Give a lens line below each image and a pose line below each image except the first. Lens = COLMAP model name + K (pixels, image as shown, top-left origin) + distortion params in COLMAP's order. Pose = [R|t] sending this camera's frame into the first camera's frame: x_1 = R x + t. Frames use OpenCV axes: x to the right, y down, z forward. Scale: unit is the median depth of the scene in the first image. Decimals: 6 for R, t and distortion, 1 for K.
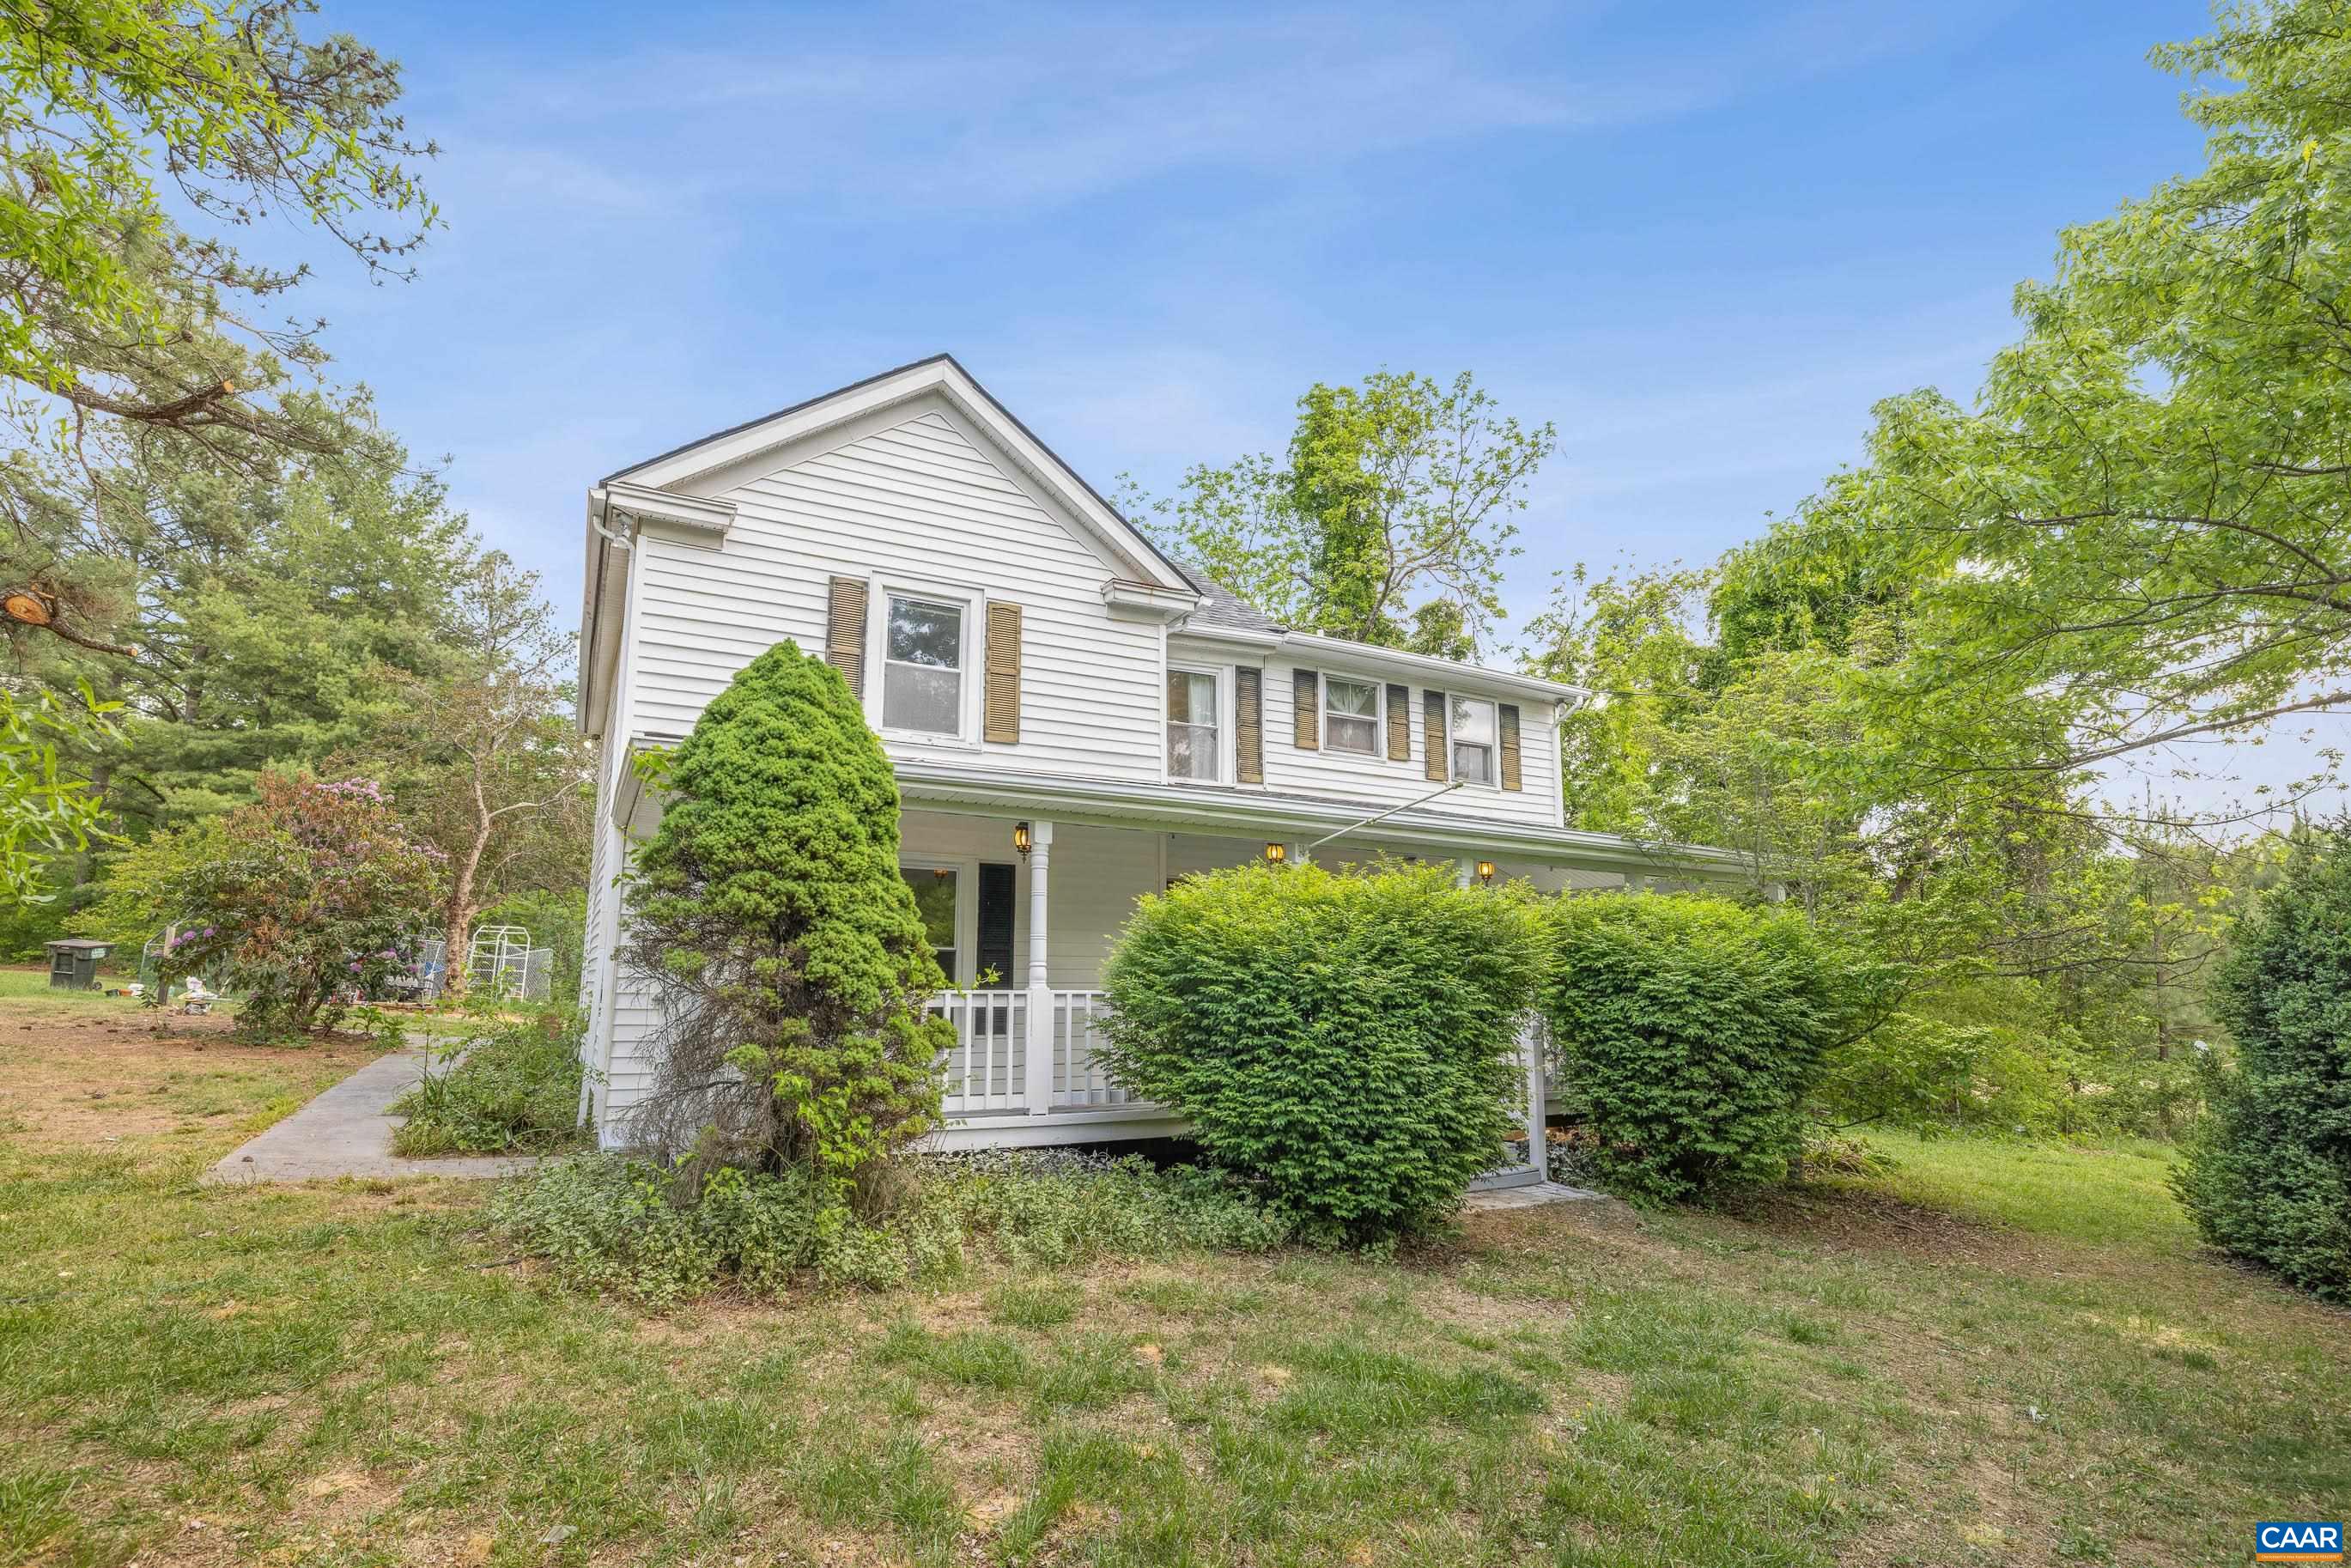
lens RADIAL K [[1154.1, 0, 1170.5], [0, 1154.1, 797.6], [0, 0, 1]] dist [0.006480, 0.000865]
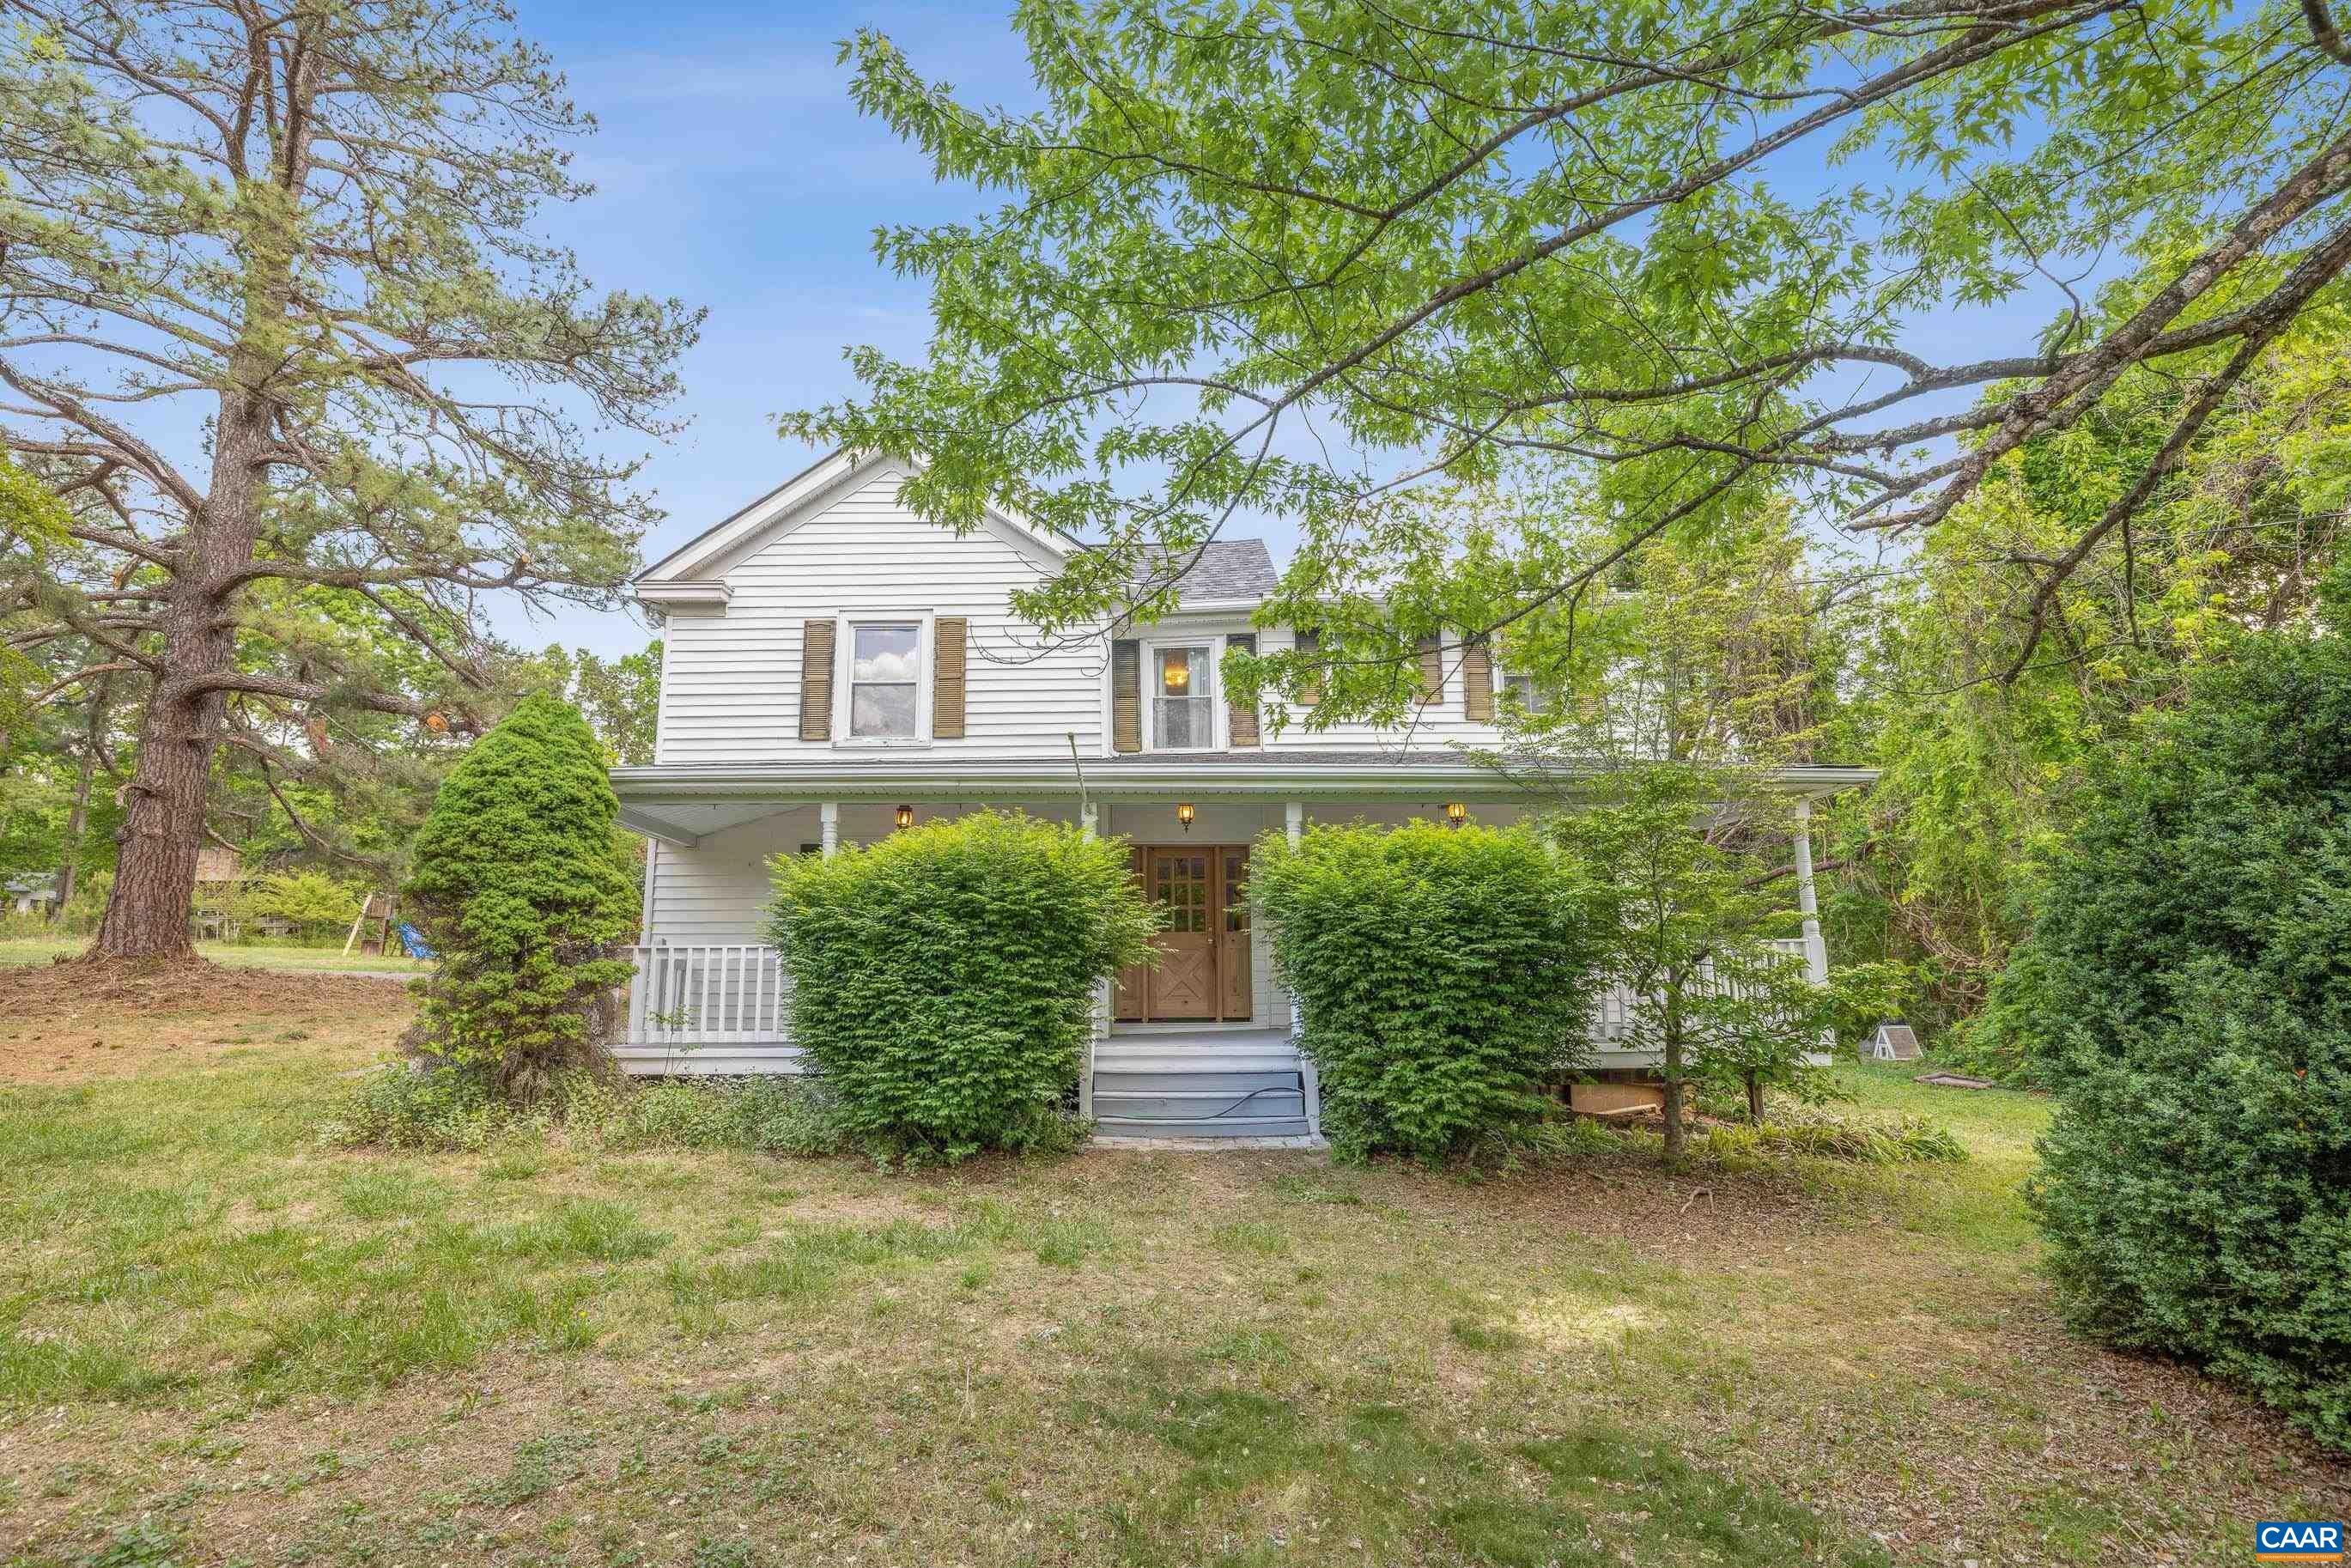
lens RADIAL K [[1154.1, 0, 1187.6], [0, 1154.1, 770.7], [0, 0, 1]] dist [0.006480, 0.000865]
pose [[0.873174, -0.099332, -0.477180, 0.640338], [0.092422, 0.994994, -0.038004, 0.053934], [0.478567, -0.010918, 0.877983, 0.100635]]
